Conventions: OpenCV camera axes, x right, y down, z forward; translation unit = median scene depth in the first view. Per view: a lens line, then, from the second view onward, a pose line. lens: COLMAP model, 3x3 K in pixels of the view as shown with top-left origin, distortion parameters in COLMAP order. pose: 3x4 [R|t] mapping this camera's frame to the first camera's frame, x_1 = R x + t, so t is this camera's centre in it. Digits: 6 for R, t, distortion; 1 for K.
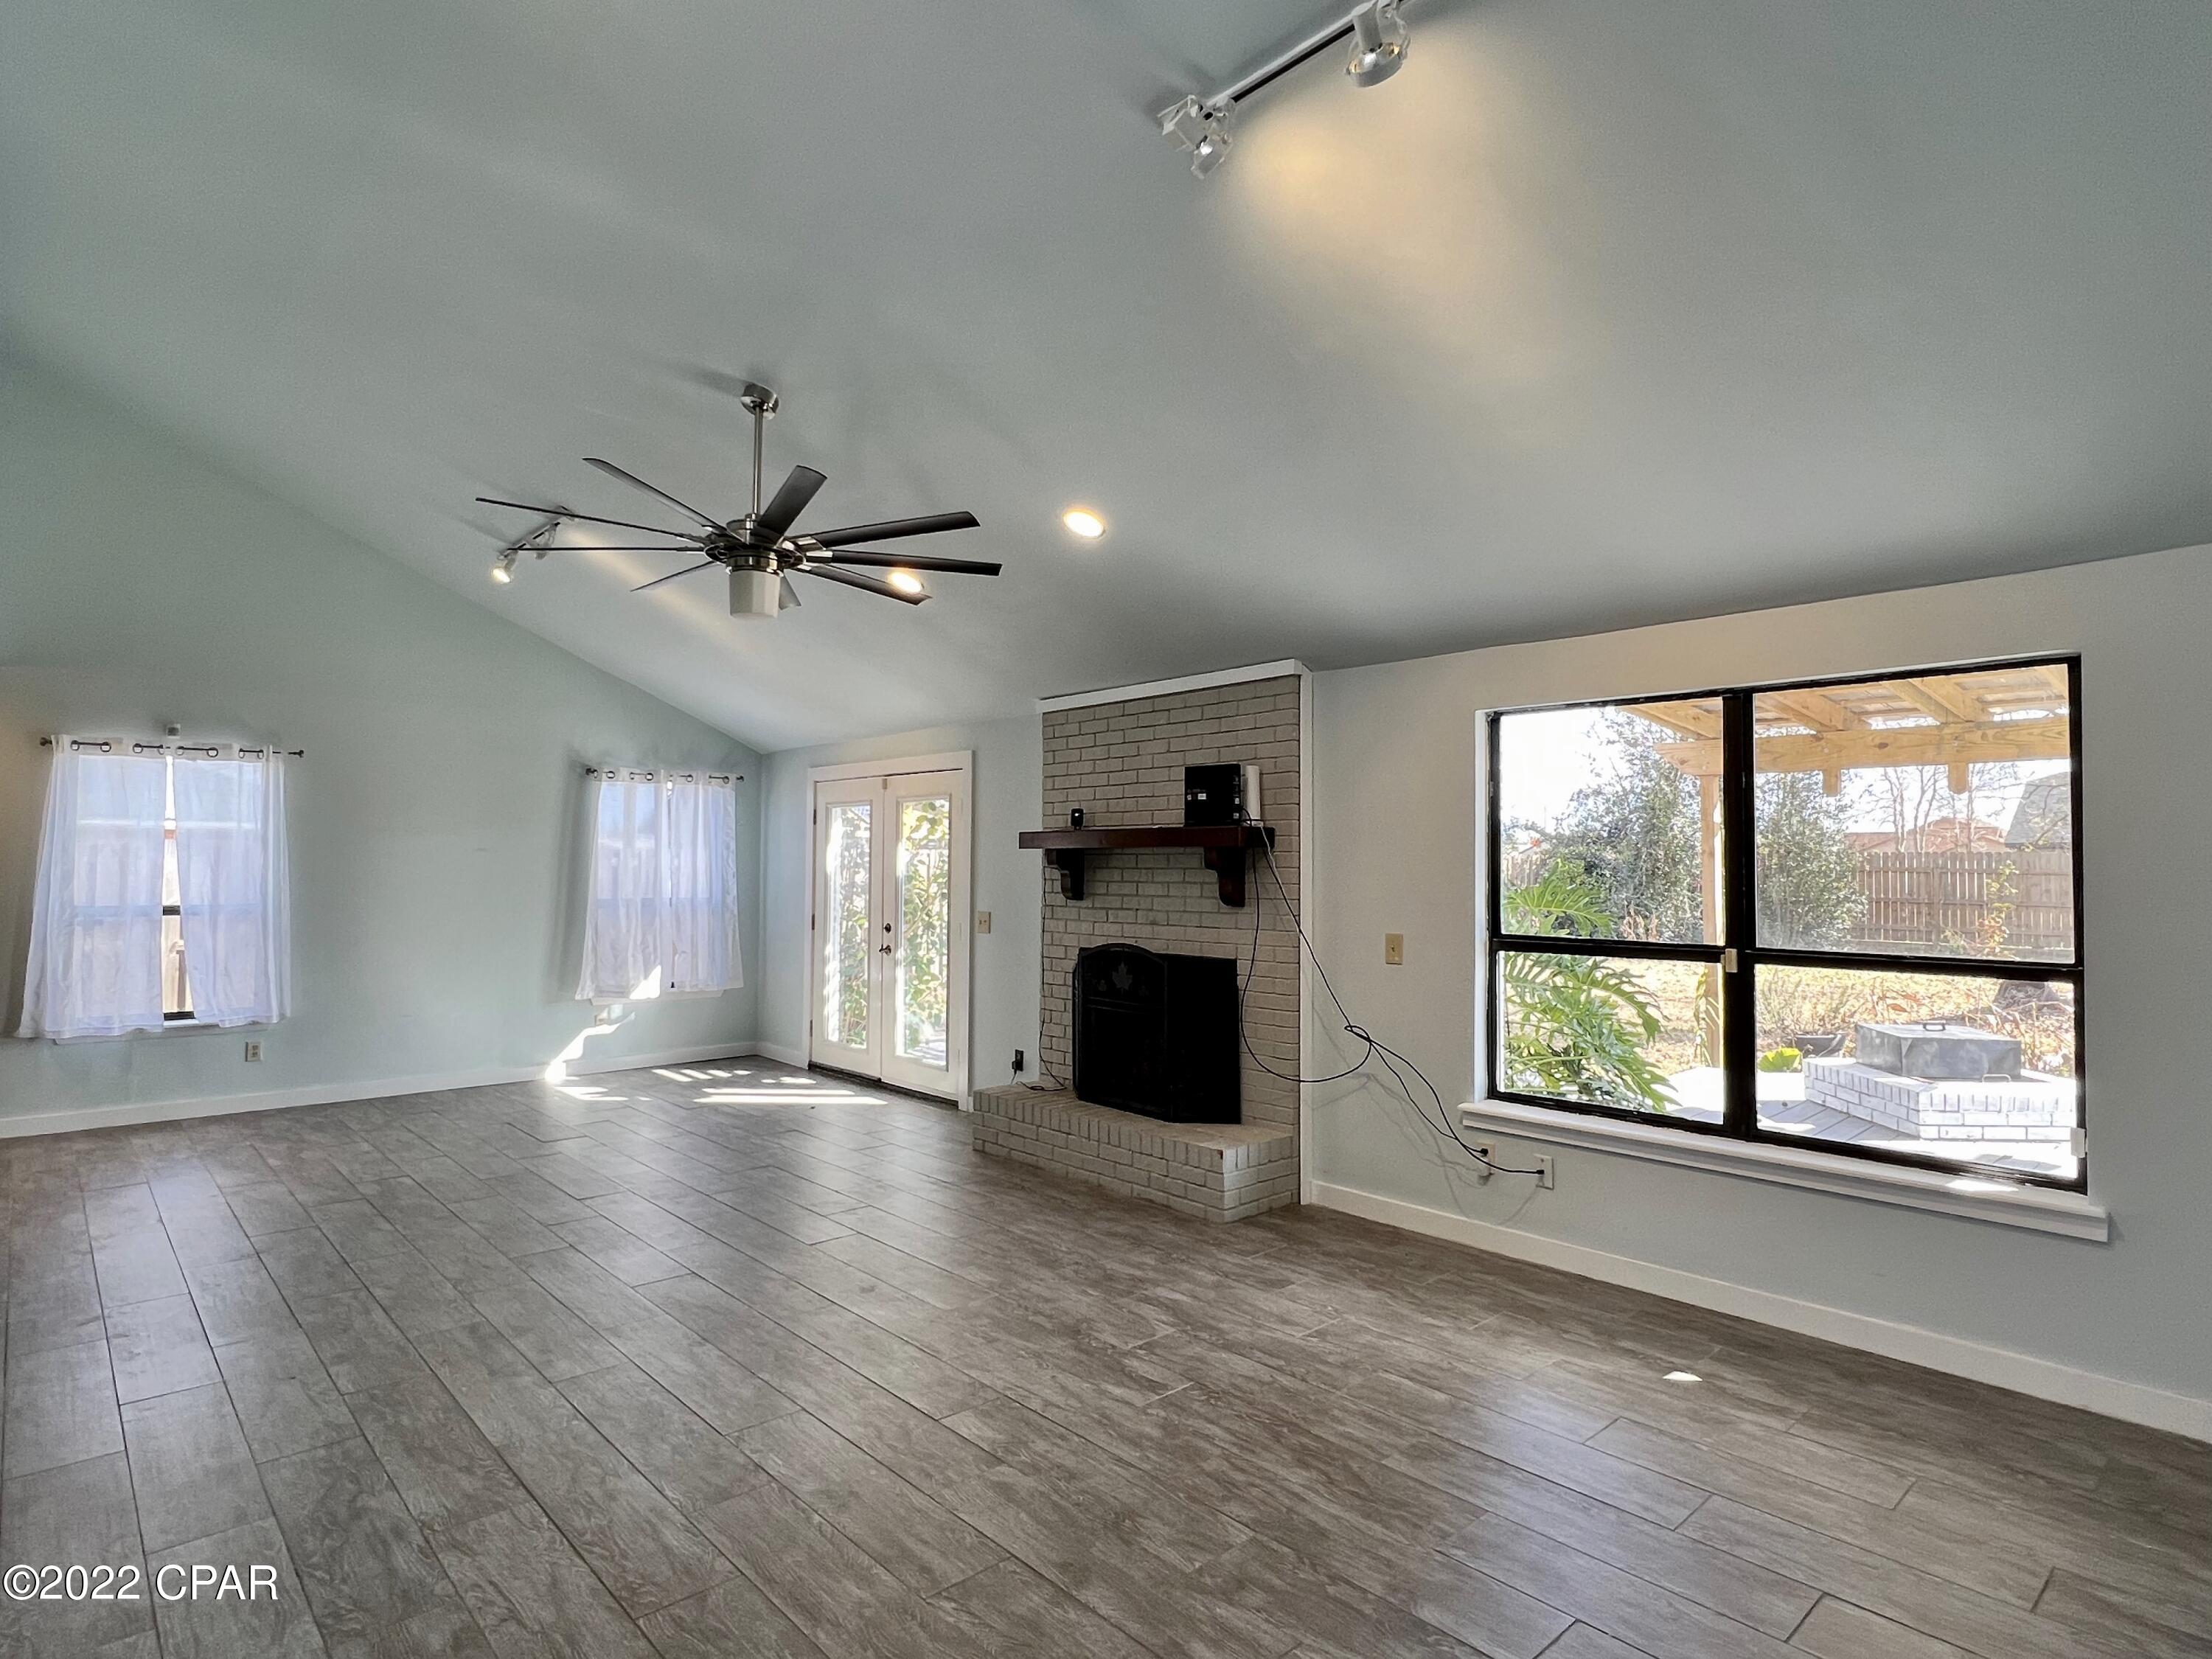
lens RADIAL K [[1195.7, 0, 1096.8], [0, 1195.7, 828.6], [0, 0, 1]] dist [-0.007731, -0.001033]
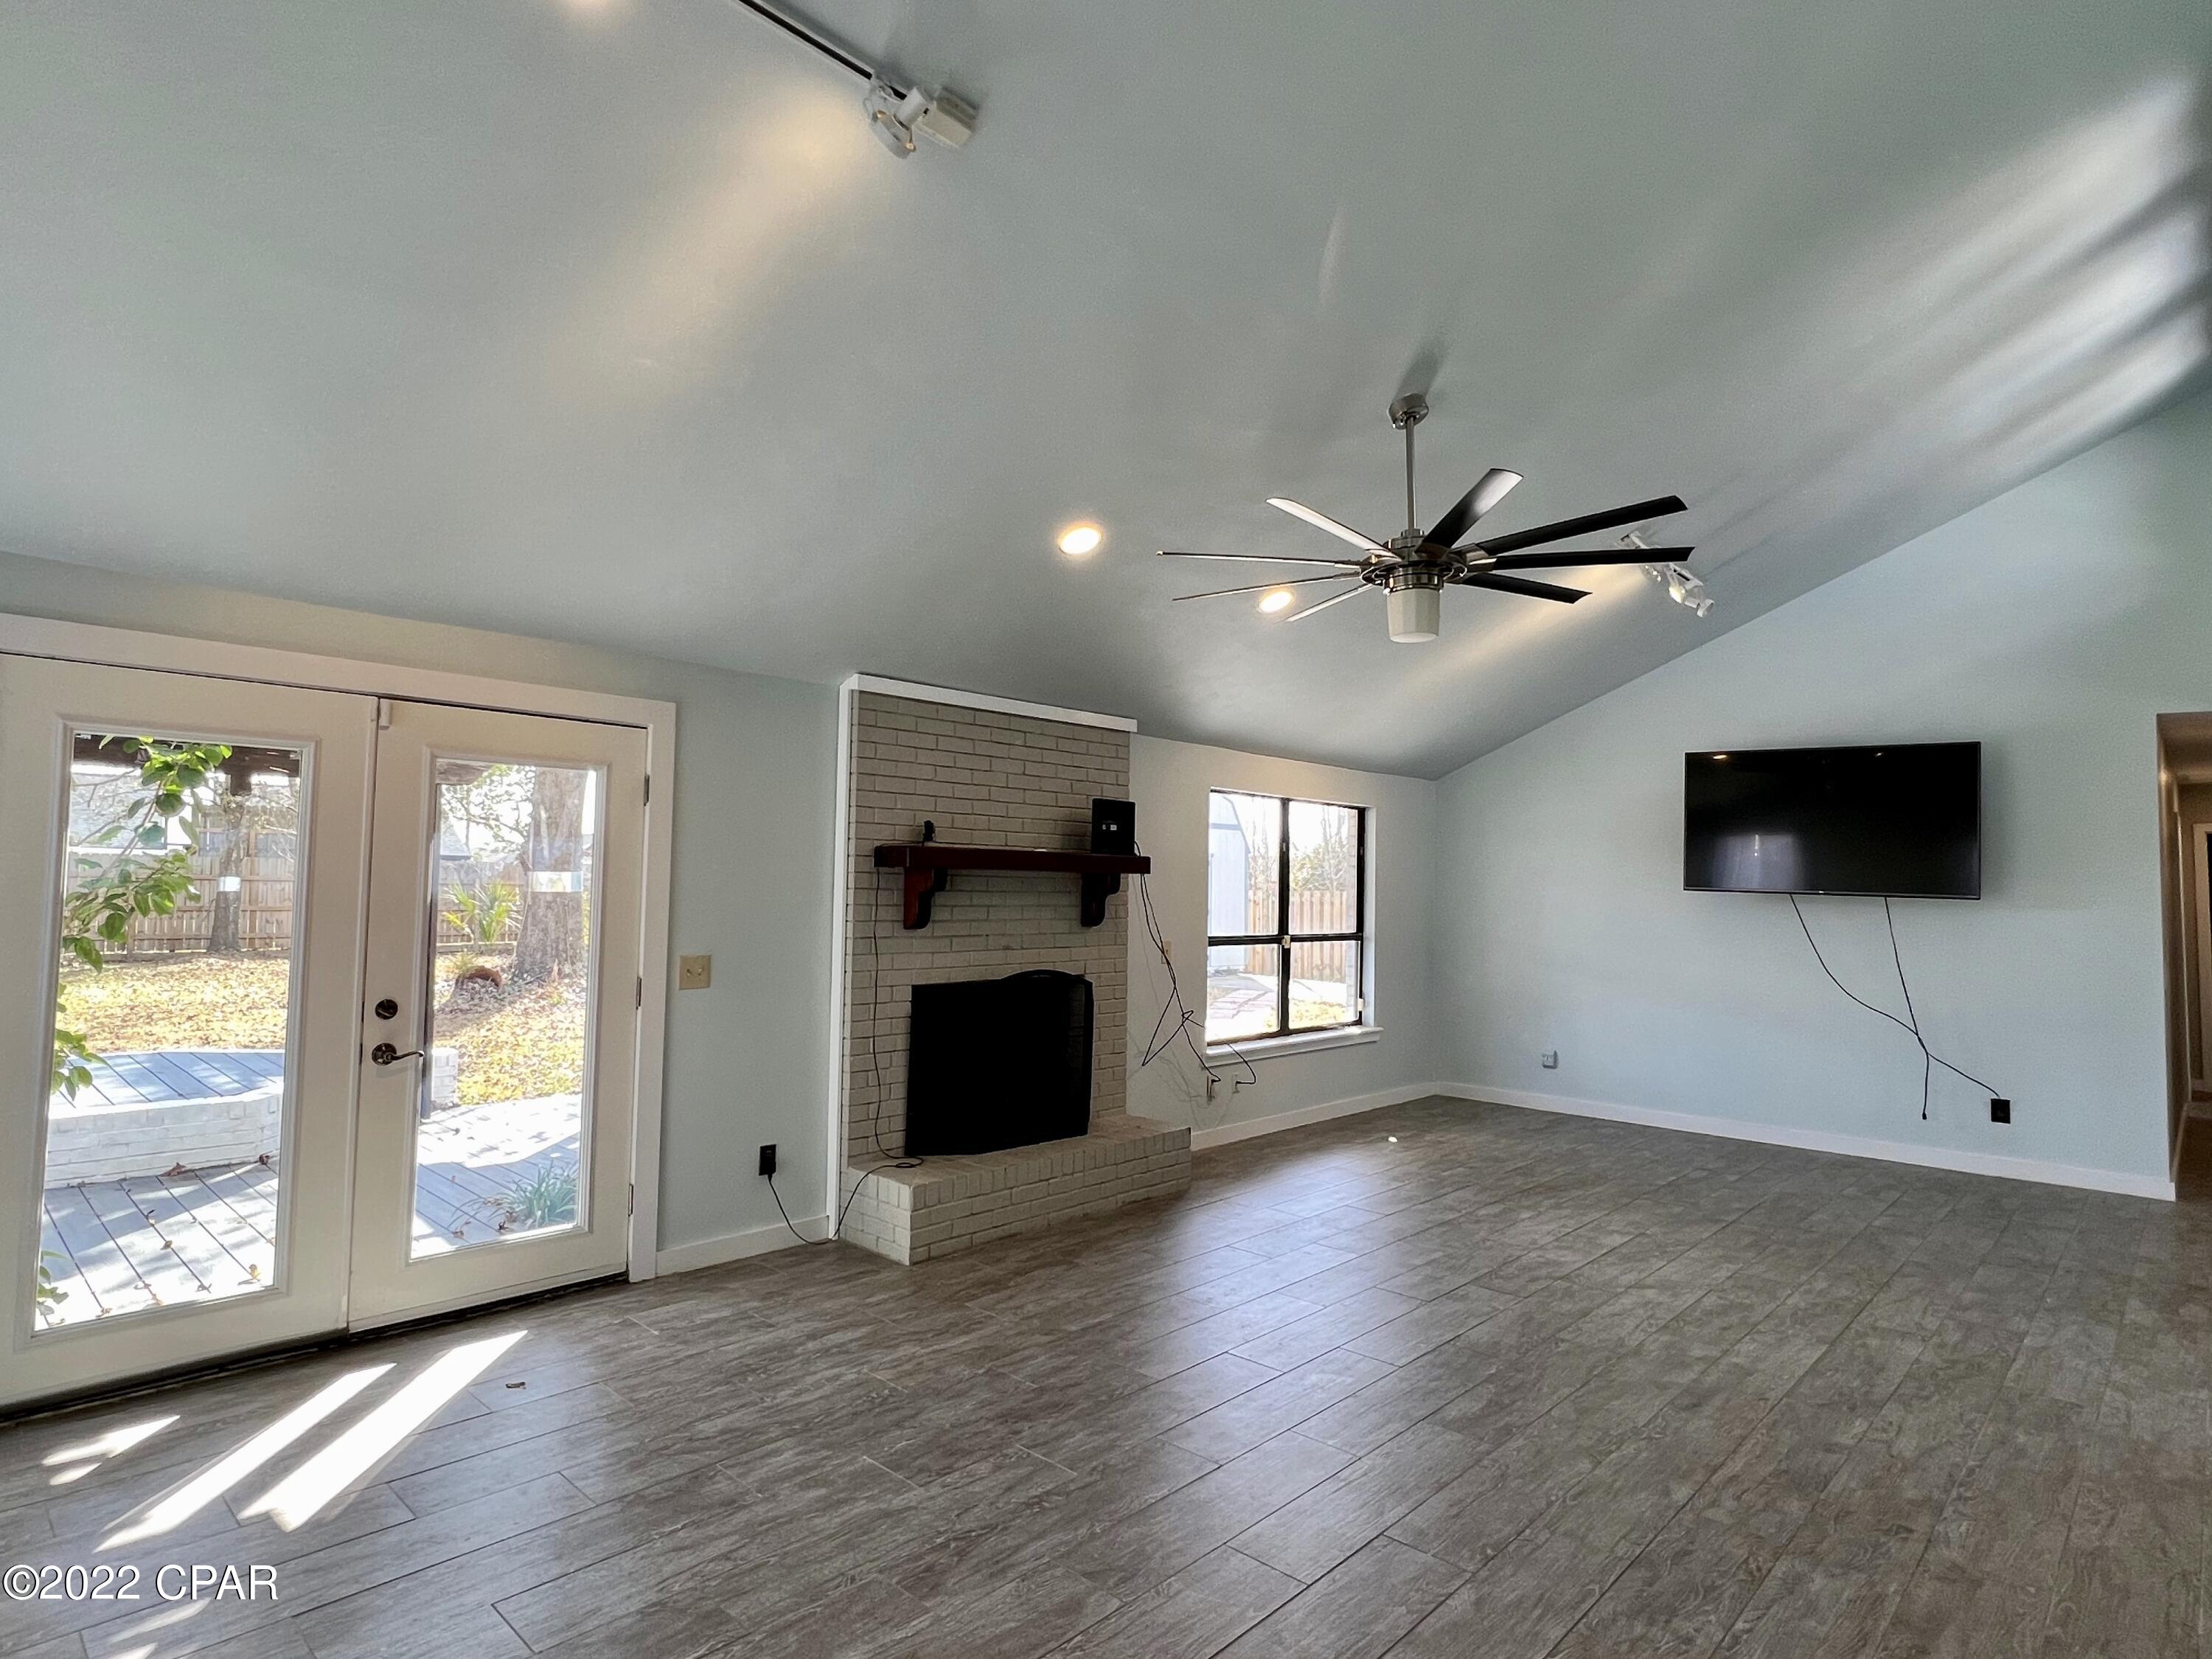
lens RADIAL K [[1195.7, 0, 1096.8], [0, 1195.7, 828.6], [0, 0, 1]] dist [-0.007731, -0.001033]
pose [[-0.078502, 0.044115, 0.995937, -1.003463], [-0.046896, 0.997751, -0.047892, 0.027473], [-0.995810, -0.050465, -0.076257, 1.091702]]
